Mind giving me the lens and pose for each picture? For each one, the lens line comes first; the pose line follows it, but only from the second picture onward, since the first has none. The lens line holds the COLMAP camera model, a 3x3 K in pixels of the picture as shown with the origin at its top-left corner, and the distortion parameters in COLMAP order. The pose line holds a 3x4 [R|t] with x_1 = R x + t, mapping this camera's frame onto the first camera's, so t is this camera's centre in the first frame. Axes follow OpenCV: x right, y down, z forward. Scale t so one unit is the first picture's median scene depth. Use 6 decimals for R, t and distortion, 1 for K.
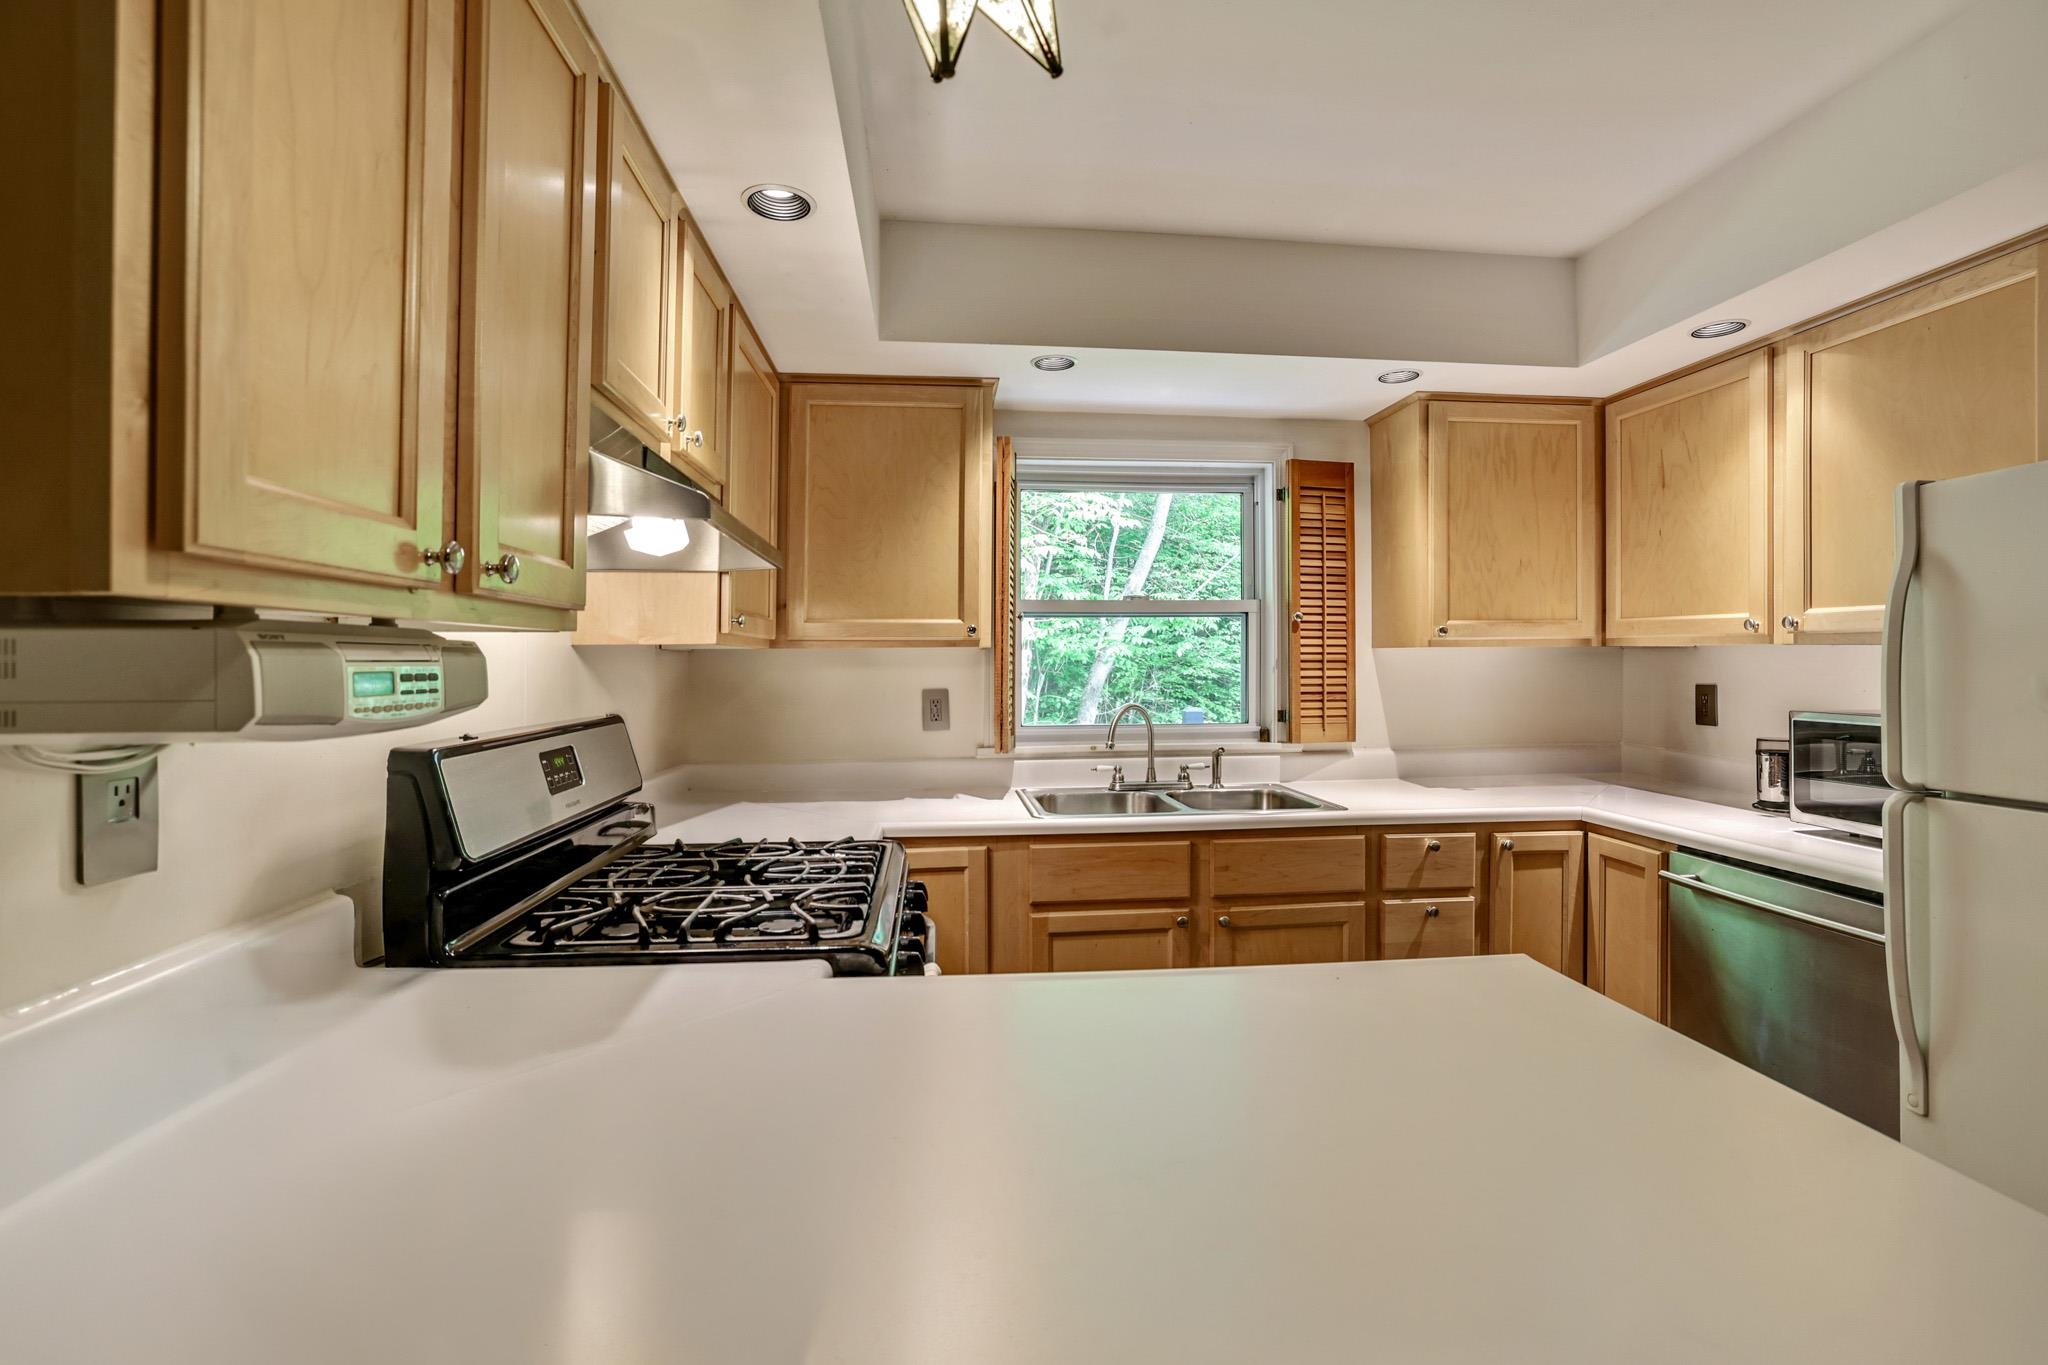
lens RADIAL K [[927.8, 0, 1017.1], [0, 927.8, 667.6], [0, 0, 1]] dist [-0.043937, 0.013102]
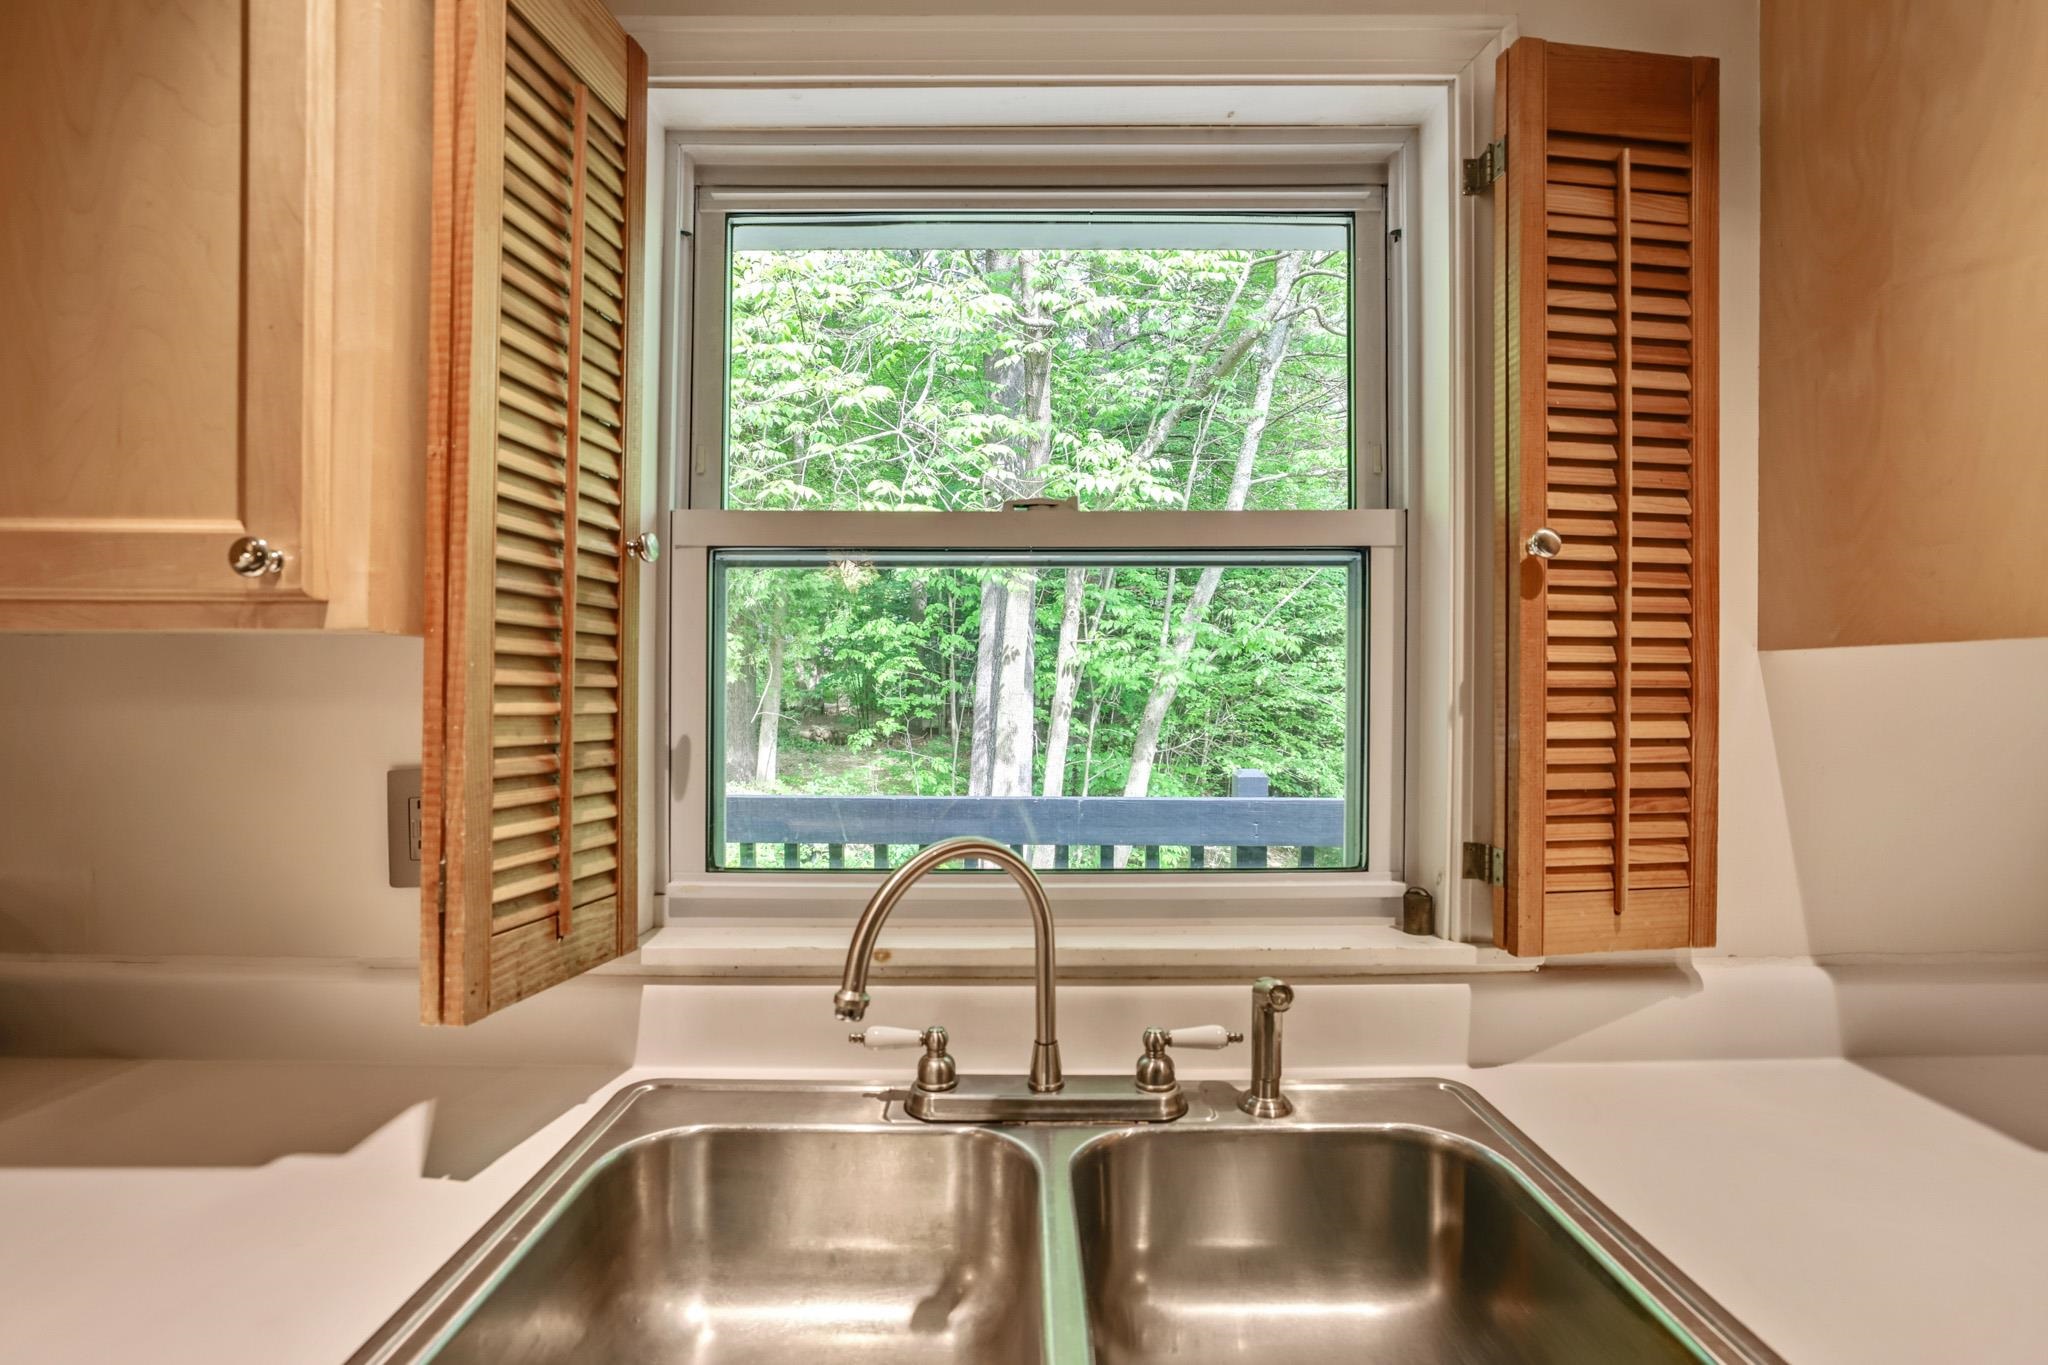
lens RADIAL K [[927.8, 0, 1039.1], [0, 927.8, 697.8], [0, 0, 1]] dist [-0.043937, 0.013102]
pose [[0.997854, 0.008424, -0.064929, 0.155655], [-0.008275, 0.999963, 0.002548, -0.003775], [0.064948, -0.002006, 0.997887, 0.674989]]
